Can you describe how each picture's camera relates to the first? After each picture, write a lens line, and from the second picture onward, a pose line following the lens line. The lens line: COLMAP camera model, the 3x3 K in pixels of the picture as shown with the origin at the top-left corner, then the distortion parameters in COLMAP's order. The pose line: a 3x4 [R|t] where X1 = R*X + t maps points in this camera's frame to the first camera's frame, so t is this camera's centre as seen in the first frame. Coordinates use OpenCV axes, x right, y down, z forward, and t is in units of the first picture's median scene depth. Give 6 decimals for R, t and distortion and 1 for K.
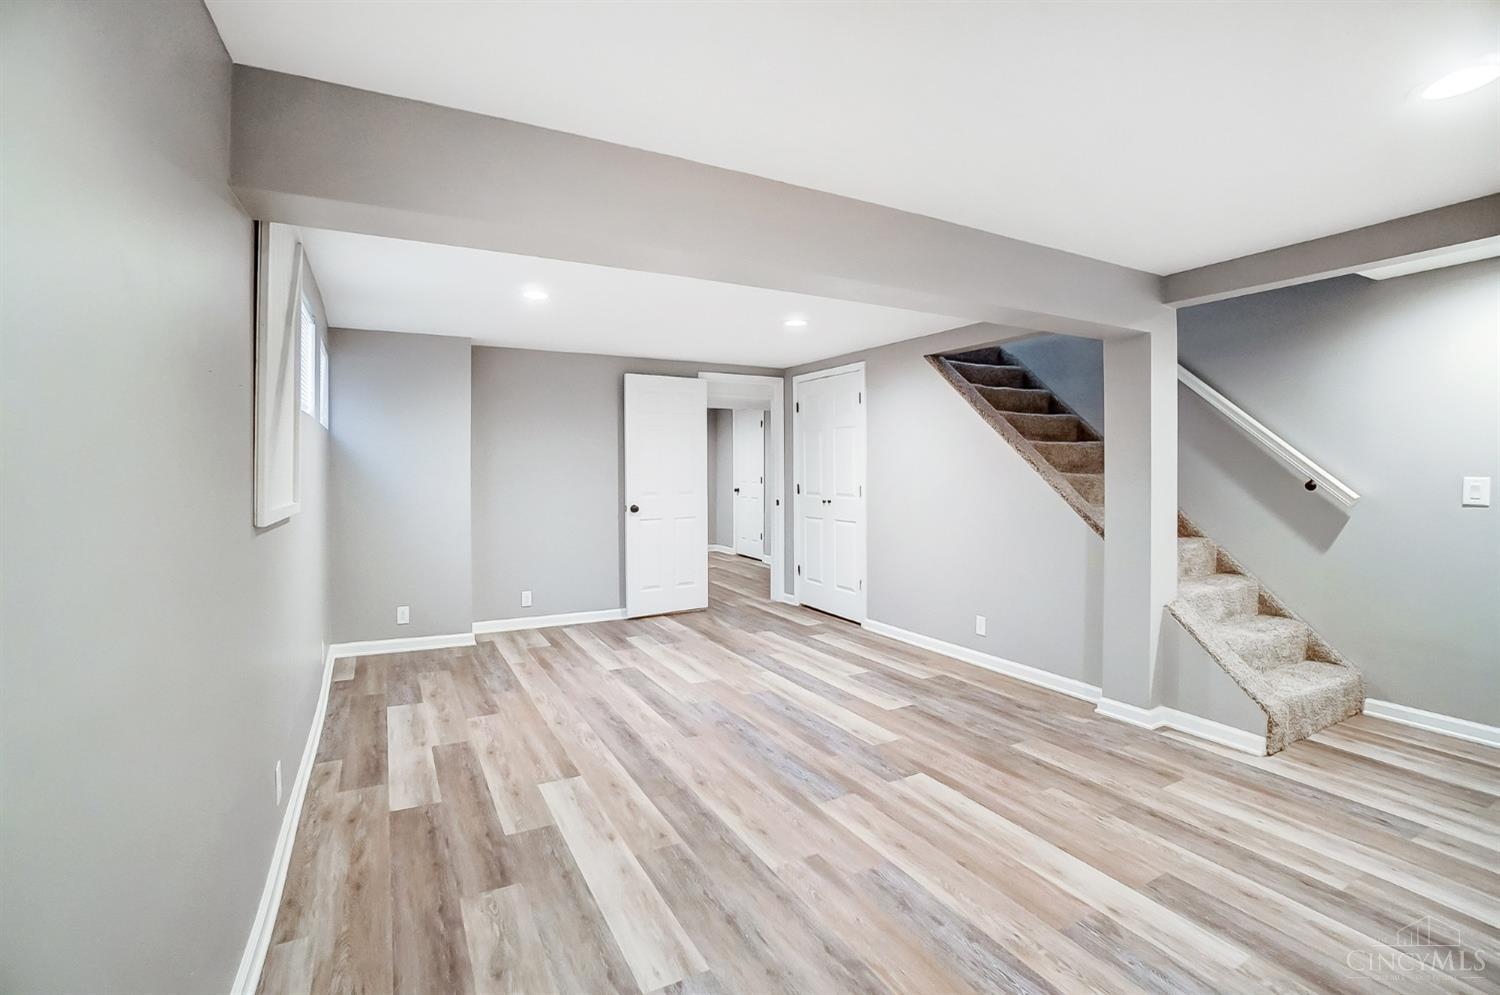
lens RADIAL K [[663.3, 0, 745.5], [0, 663.3, 472.1], [0, 0, 1]] dist [-0.066254, 0.025476]
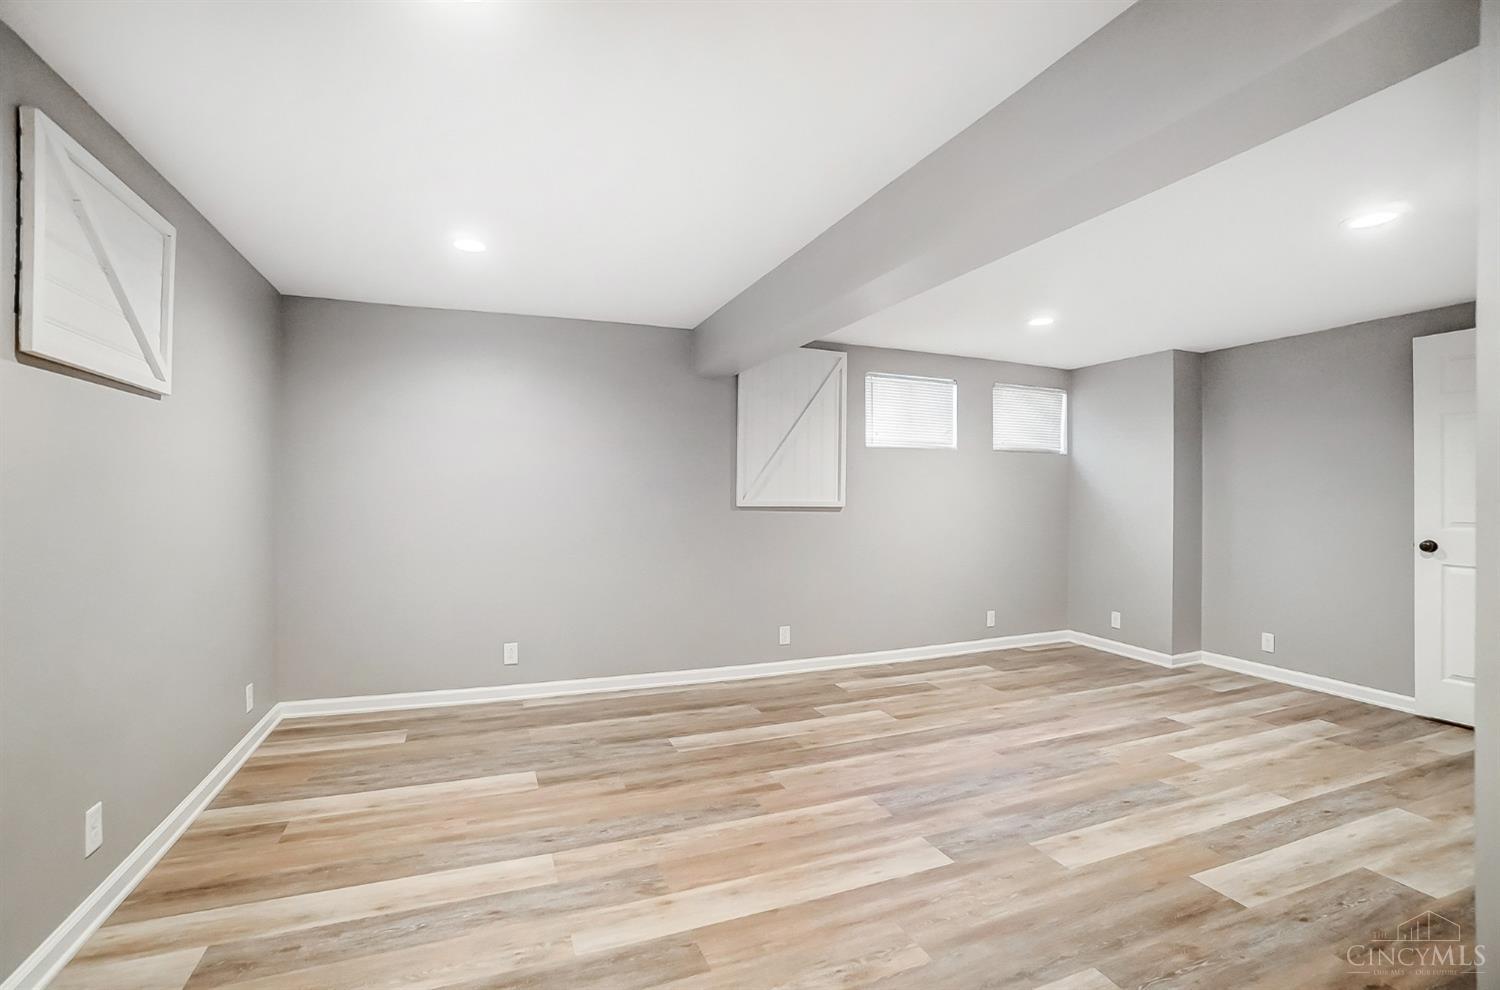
lens RADIAL K [[655.3, 0, 742.8], [0, 655.3, 497.1], [0, 0, 1]] dist [0.004136, 0.001117]
pose [[-0.093300, 0.006731, -0.995615, 0.962407], [-0.002905, 0.999971, 0.007033, 0.009958], [0.995634, 0.003548, -0.093277, 0.721557]]
